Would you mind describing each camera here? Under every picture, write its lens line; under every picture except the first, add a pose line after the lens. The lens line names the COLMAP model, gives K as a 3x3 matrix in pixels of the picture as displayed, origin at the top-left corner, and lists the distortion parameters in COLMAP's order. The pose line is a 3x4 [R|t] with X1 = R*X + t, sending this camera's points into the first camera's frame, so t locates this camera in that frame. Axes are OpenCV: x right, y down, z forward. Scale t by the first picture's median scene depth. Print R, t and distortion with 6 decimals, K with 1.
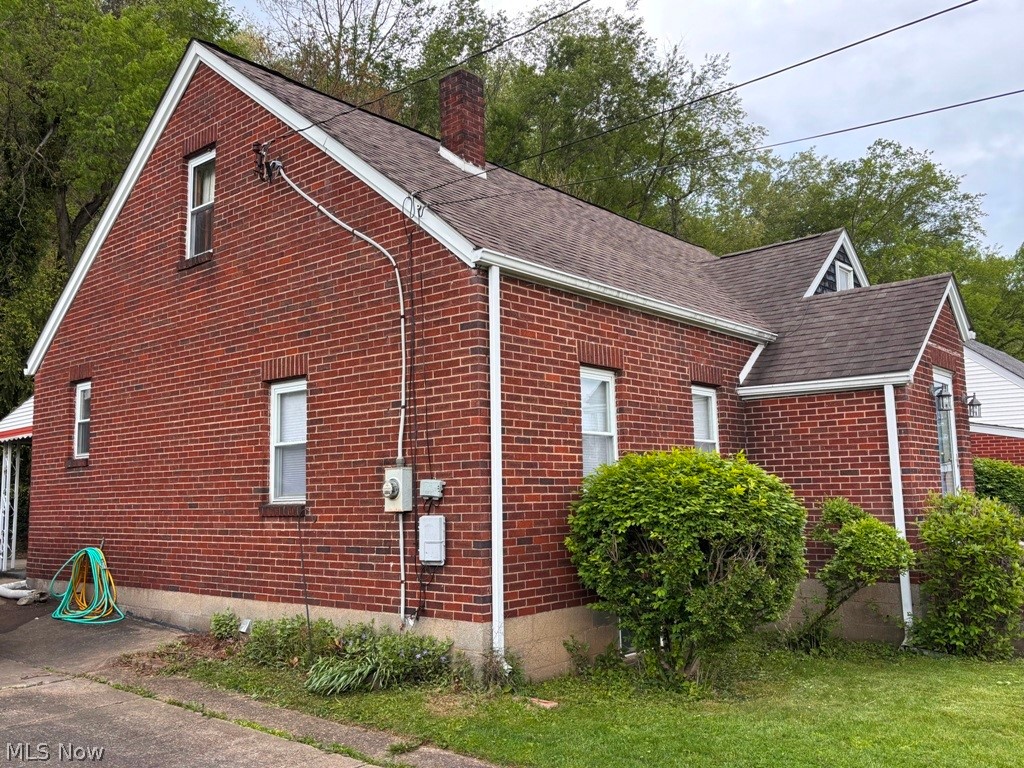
lens RADIAL K [[889.9, 0, 512.6], [0, 889.9, 378.3], [0, 0, 1]] dist [0.099559, 0.000023]
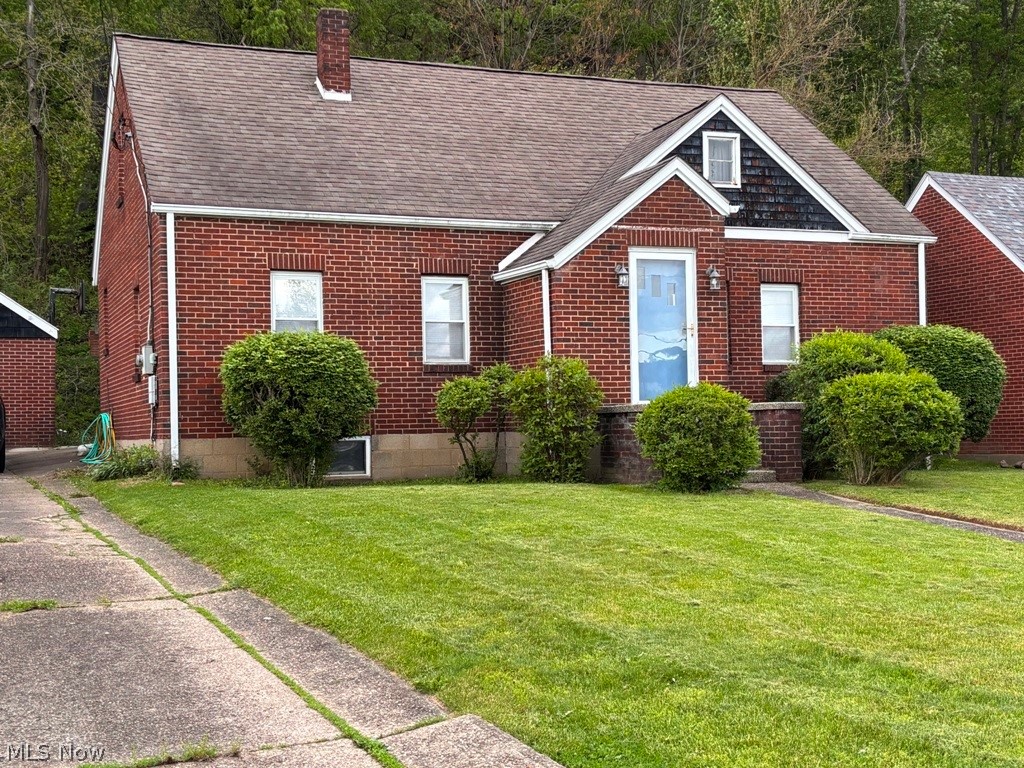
lens RADIAL K [[1370.7, 0, 511.4], [0, 1370.7, 387.5], [0, 0, 1]] dist [0.165960, 0.000000]
pose [[0.888000, -0.014360, -0.459618, 1.420935], [0.063564, 0.993750, 0.091759, -0.007855], [0.455428, -0.110697, 0.883364, -0.772340]]
